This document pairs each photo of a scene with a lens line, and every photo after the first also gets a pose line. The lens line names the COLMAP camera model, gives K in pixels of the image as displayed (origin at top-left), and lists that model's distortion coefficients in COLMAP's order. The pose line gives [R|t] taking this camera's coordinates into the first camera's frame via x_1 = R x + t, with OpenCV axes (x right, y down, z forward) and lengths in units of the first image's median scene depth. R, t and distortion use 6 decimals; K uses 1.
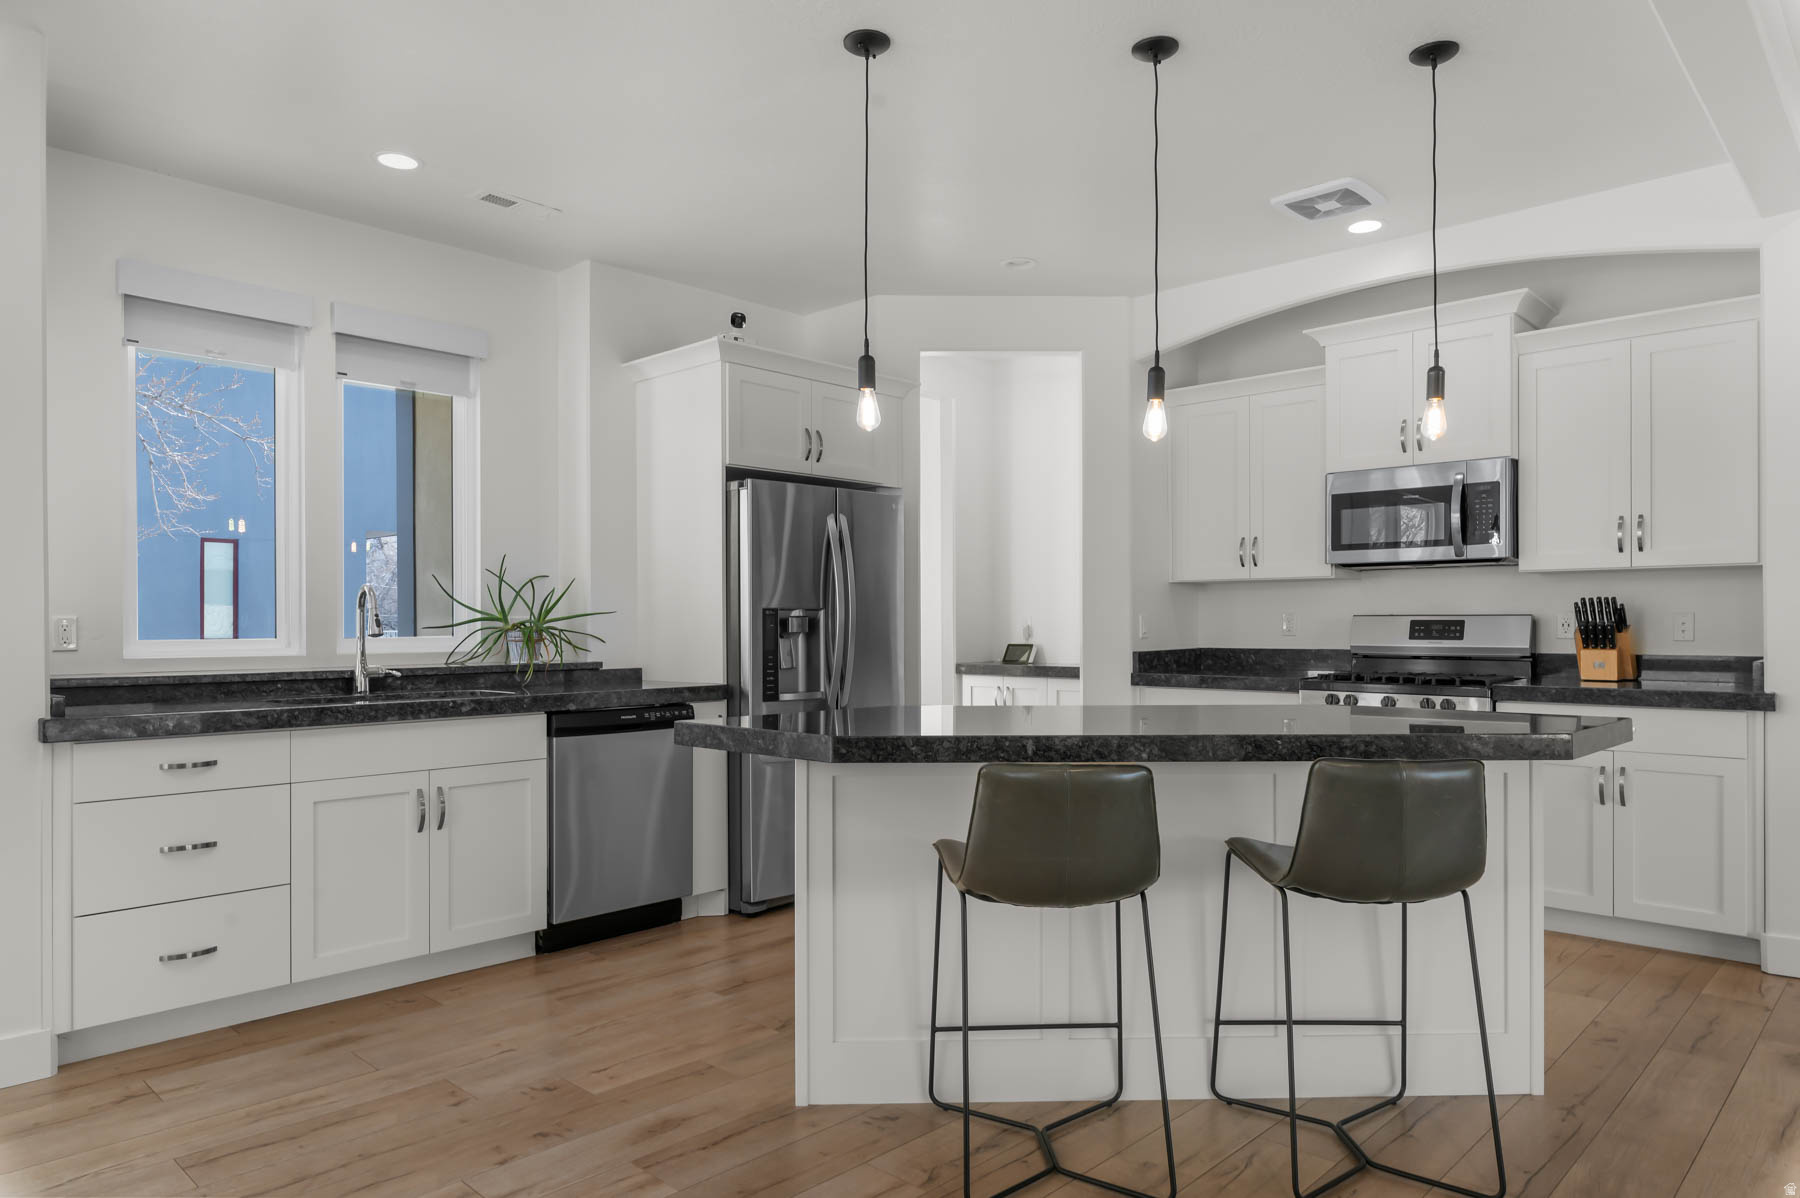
lens RADIAL K [[1138.7, 0, 908.4], [0, 1138.7, 618.7], [0, 0, 1]] dist [0.001806, 0.000448]
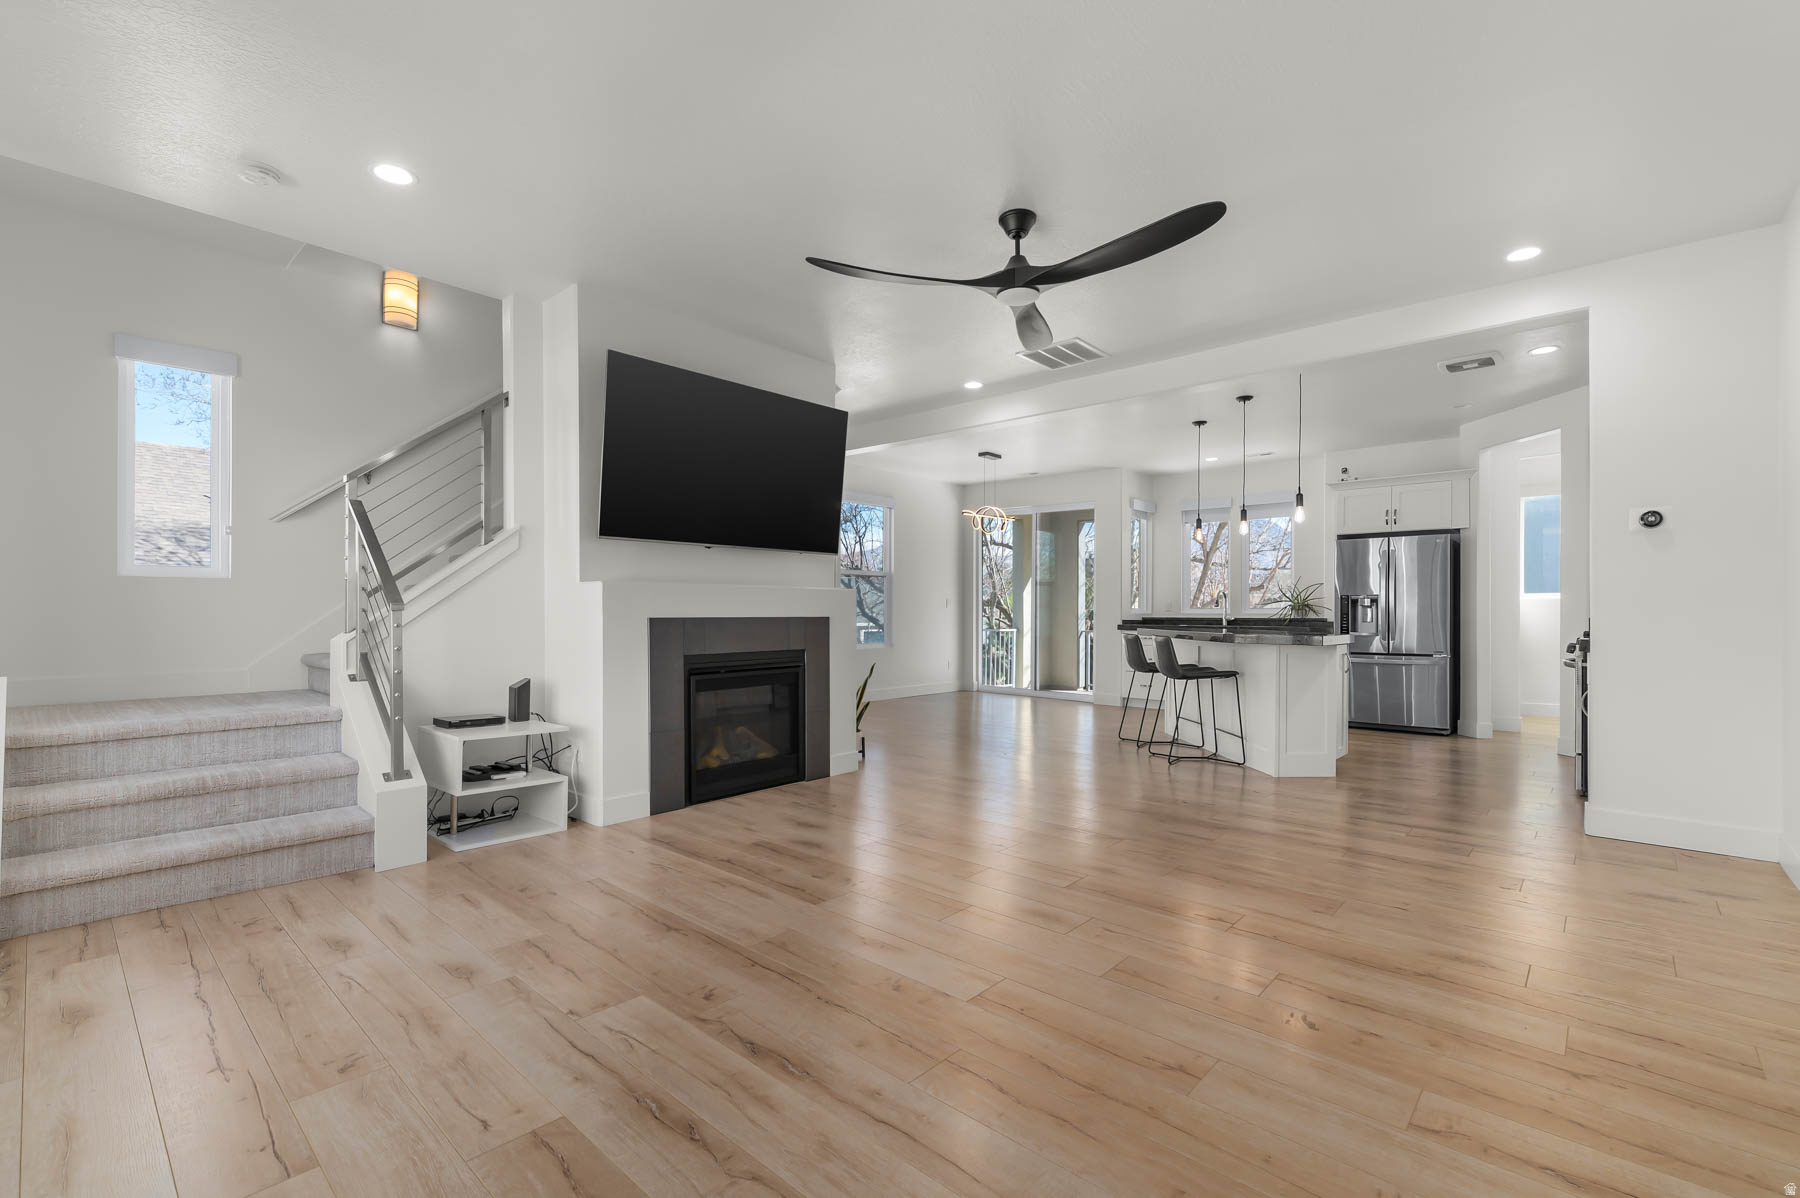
lens RADIAL K [[770.9, 0, 921.6], [0, 770.9, 616.8], [0, 0, 1]] dist [0.017101, -0.000006]
pose [[0.044624, 0.008005, -0.998972, 1.579305], [0.000215, 0.999968, 0.008023, 0.024814], [0.999004, -0.000573, 0.044621, 0.077527]]
